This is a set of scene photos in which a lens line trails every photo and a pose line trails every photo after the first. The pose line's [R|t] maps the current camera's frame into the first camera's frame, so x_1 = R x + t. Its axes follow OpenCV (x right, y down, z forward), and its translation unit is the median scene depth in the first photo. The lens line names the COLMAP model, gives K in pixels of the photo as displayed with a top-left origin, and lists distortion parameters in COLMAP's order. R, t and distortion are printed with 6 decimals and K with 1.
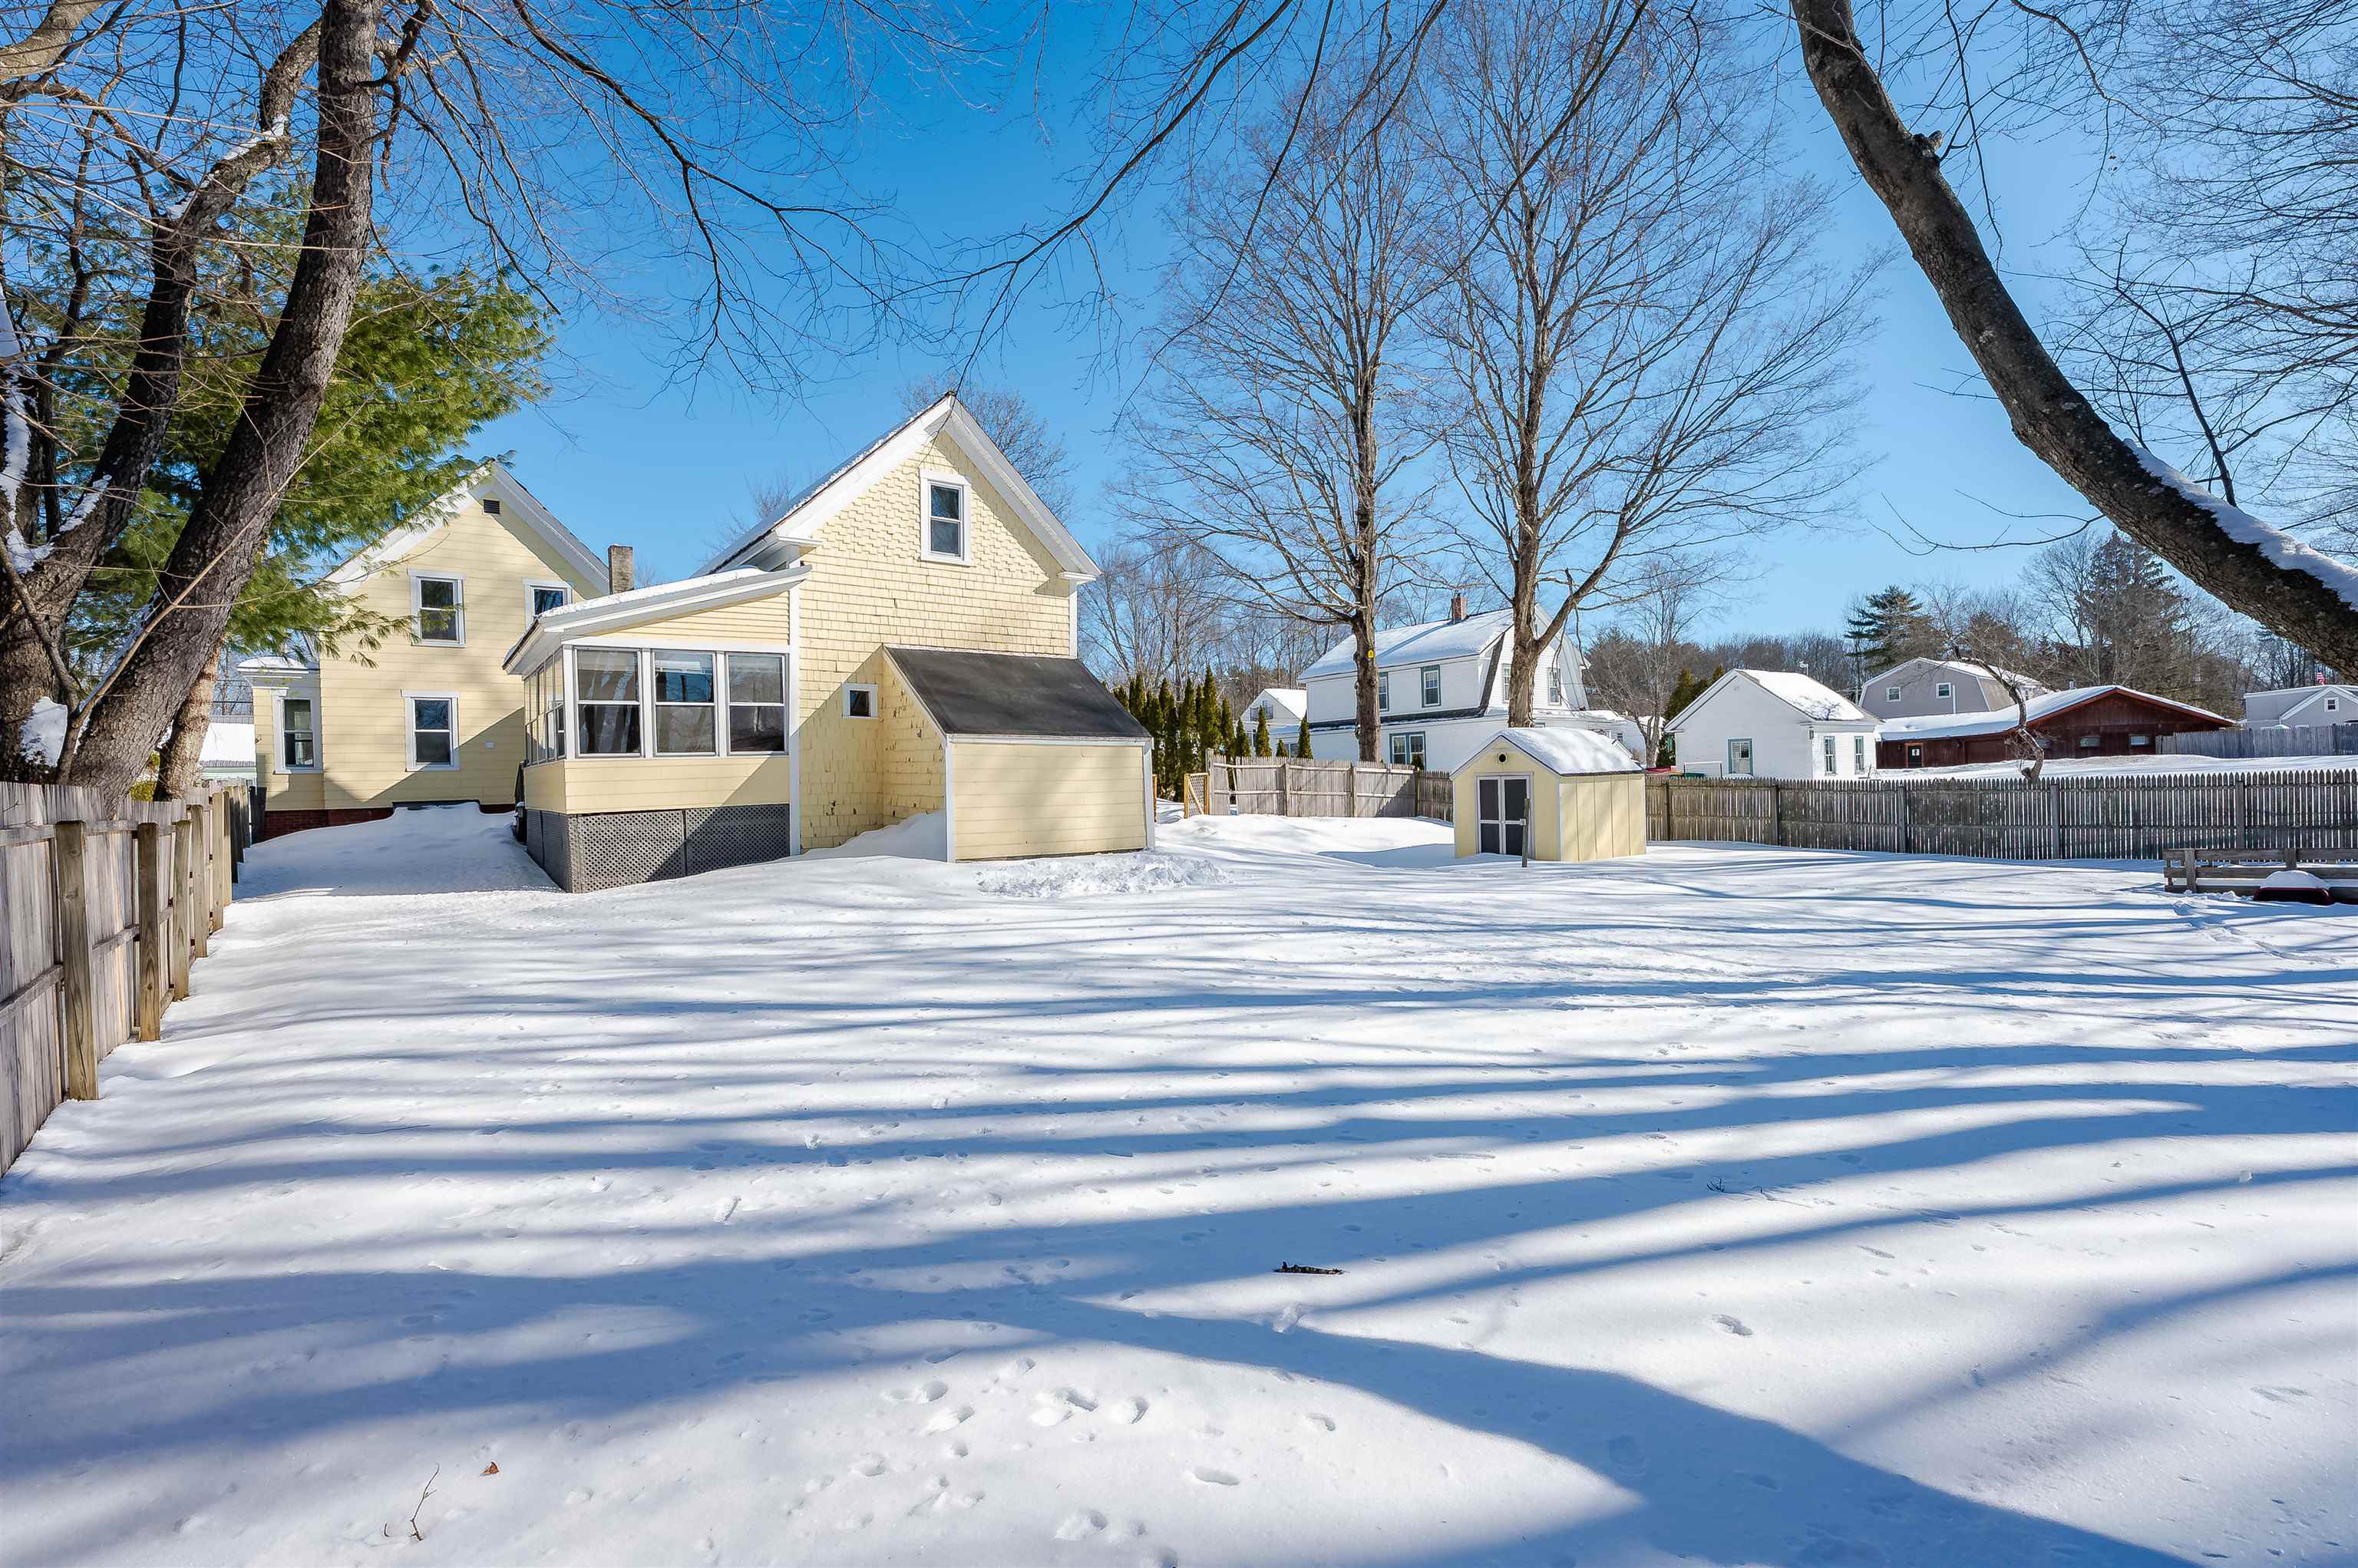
lens RADIAL K [[1032.2, 0, 1198.1], [0, 1032.2, 789.3], [0, 0, 1]] dist [0.000161, -0.000212]
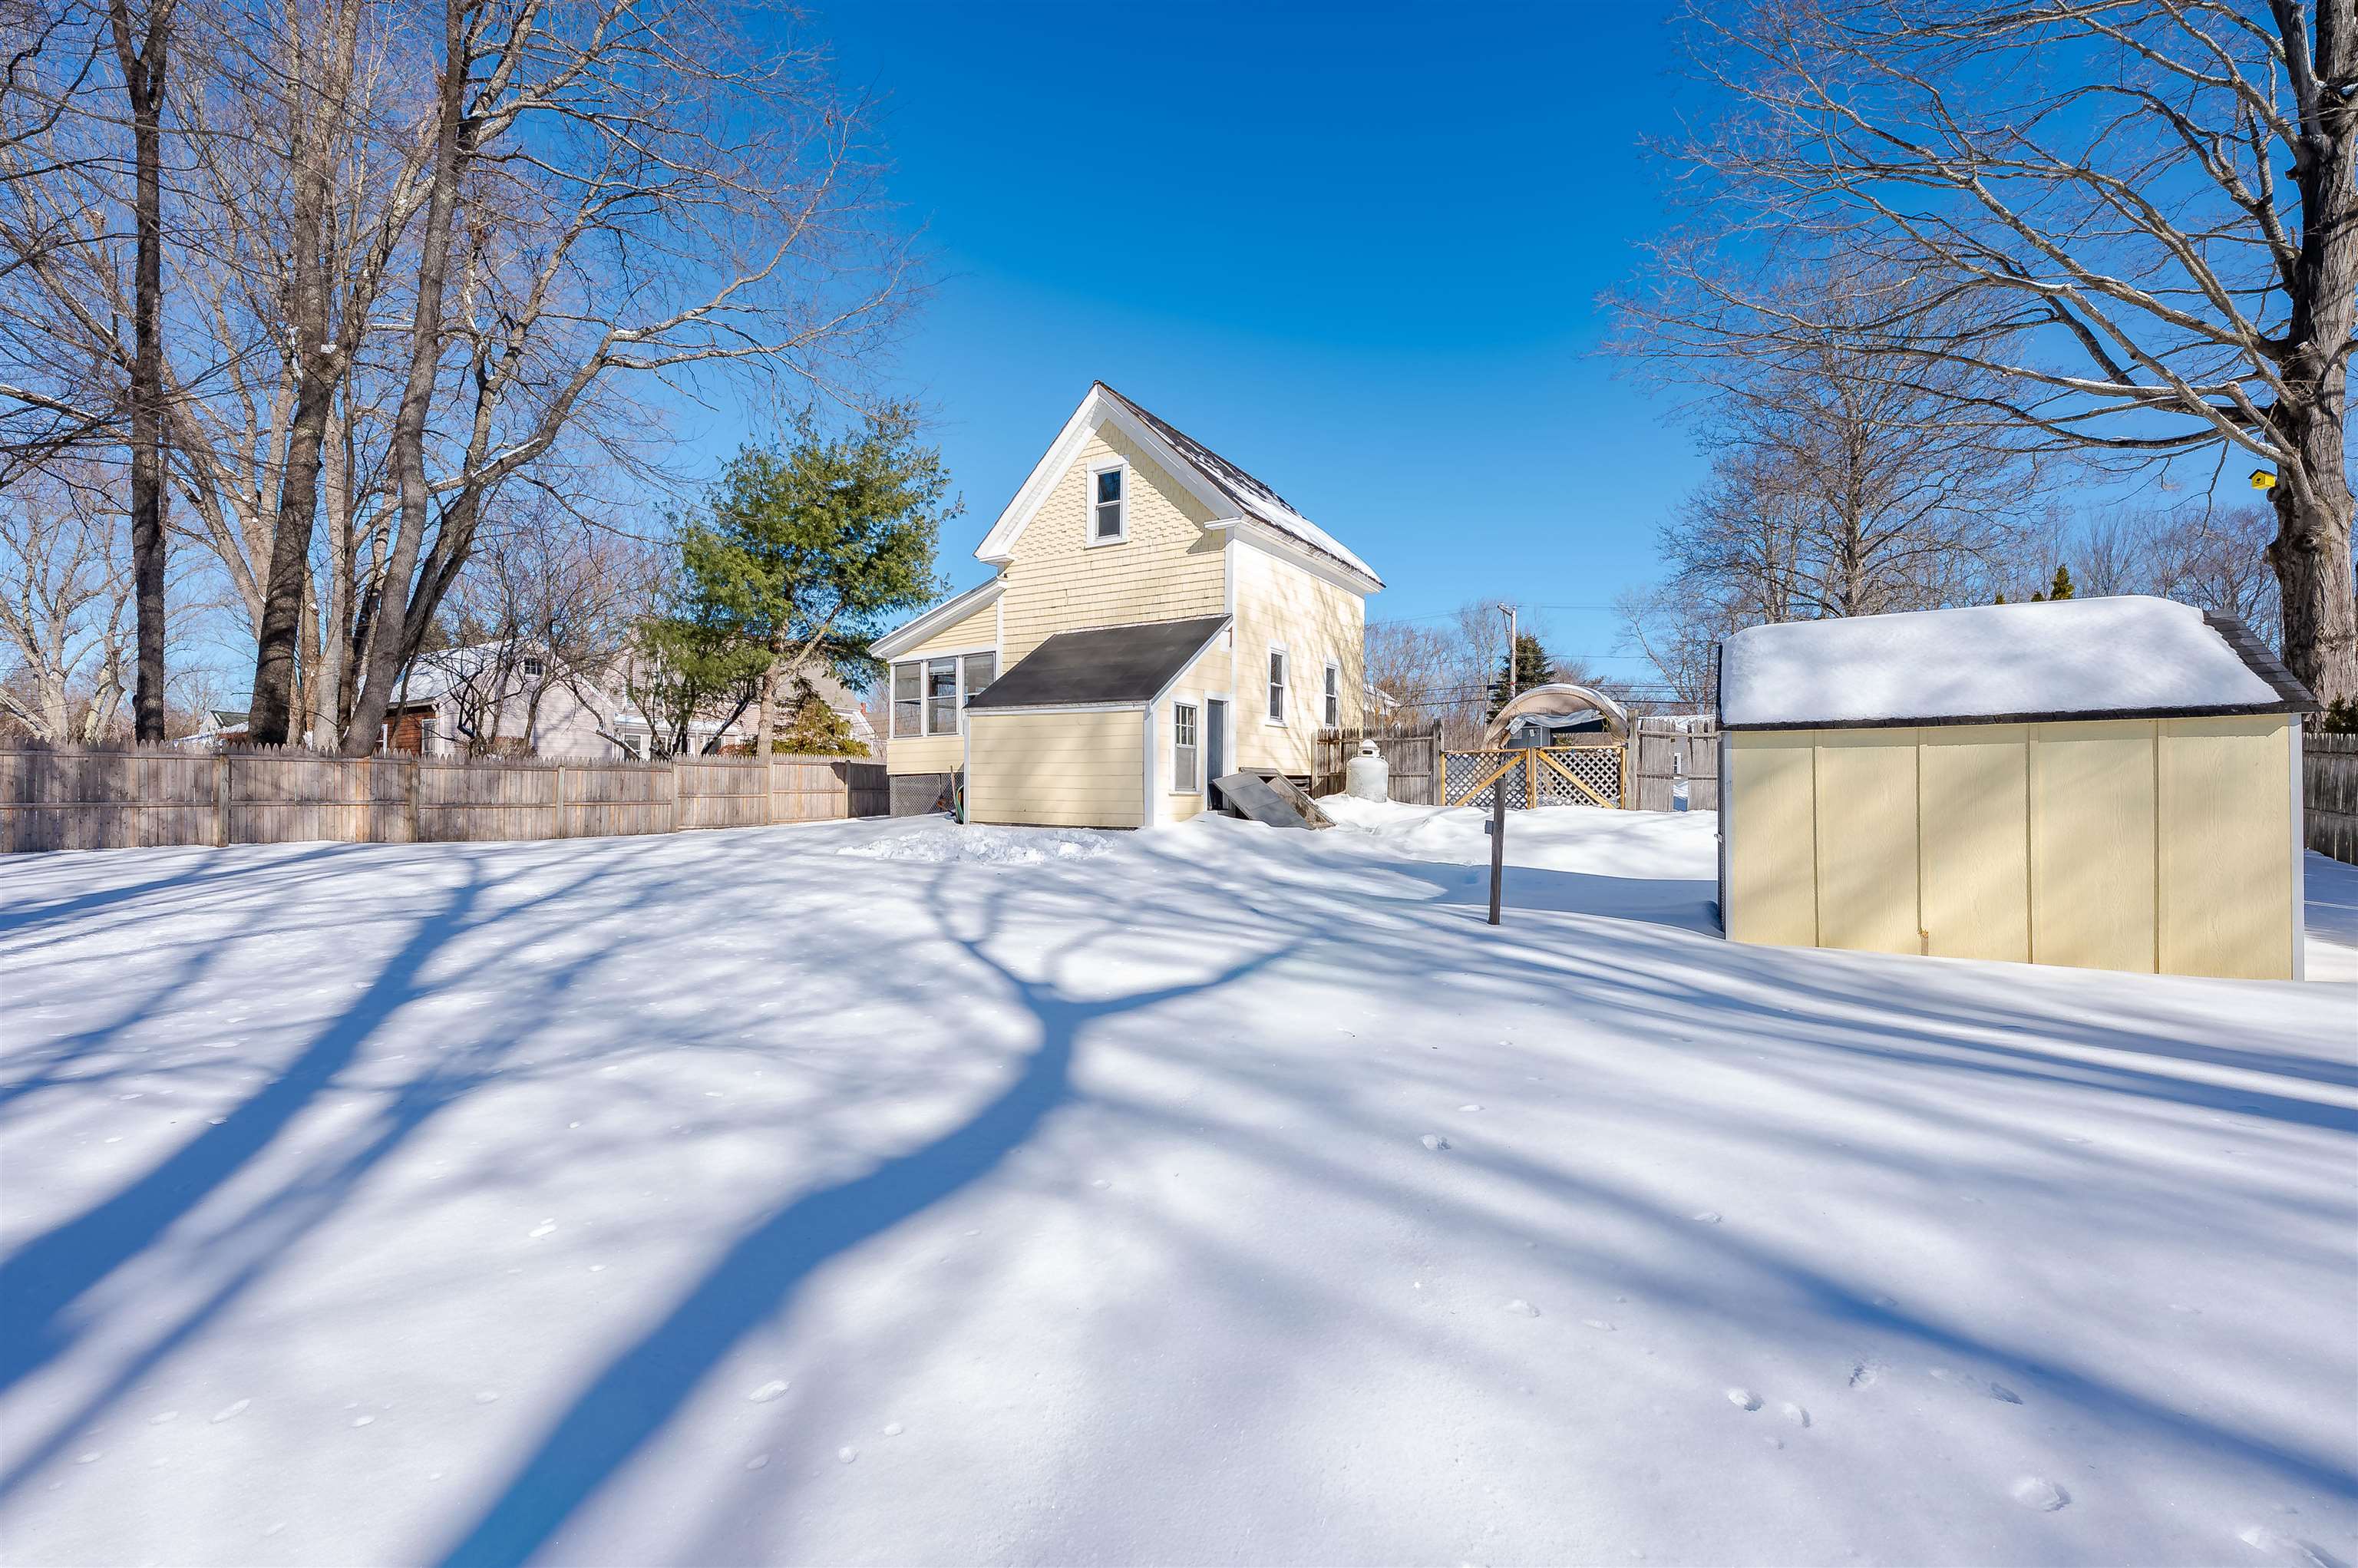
lens RADIAL K [[960.2, 0, 1186.0], [0, 960.2, 813.3], [0, 0, 1]] dist [-0.002054, -0.000106]
pose [[0.363398, 0.049228, -0.930333, 0.723528], [-0.016635, 0.998787, 0.046353, 0.006947], [0.931486, -0.001368, 0.363776, 0.735653]]
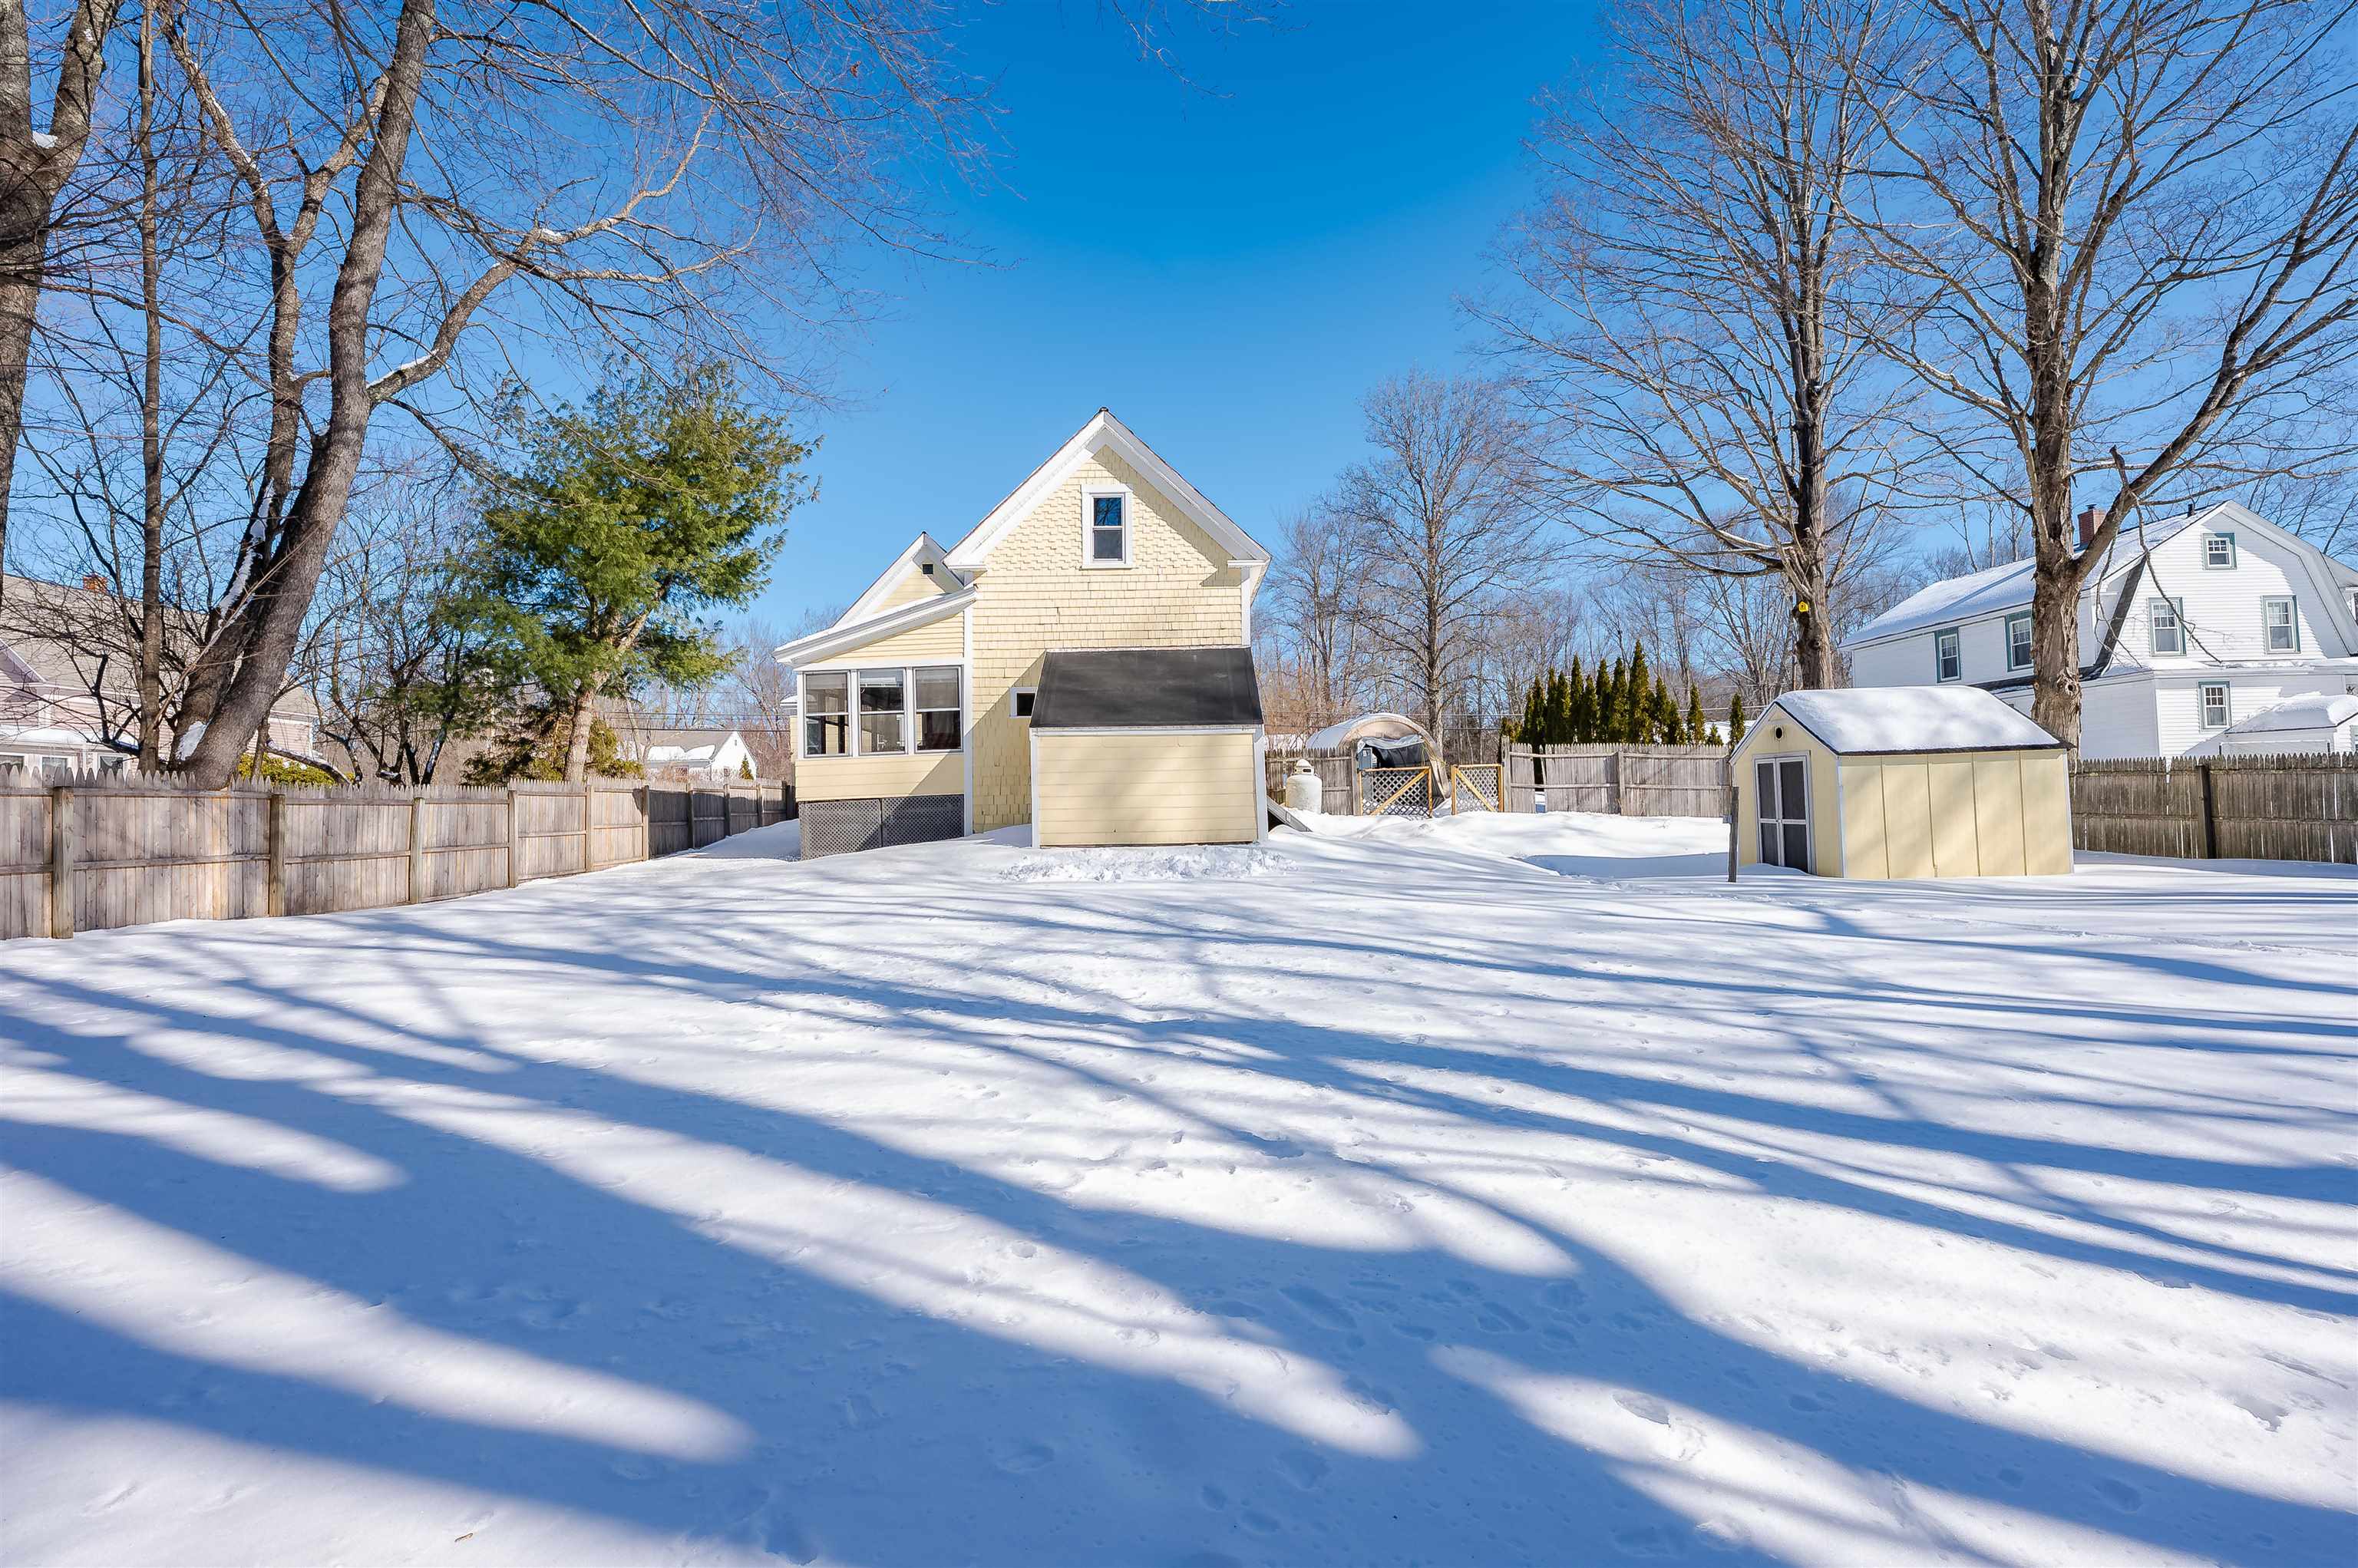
lens RADIAL K [[1032.2, 0, 1198.1], [0, 1032.2, 789.3], [0, 0, 1]] dist [0.000161, -0.000212]
pose [[0.808871, -0.004483, -0.587969, 0.465233], [0.002648, 0.999989, -0.003981, 0.013087], [0.587980, 0.001663, 0.808874, 0.200135]]
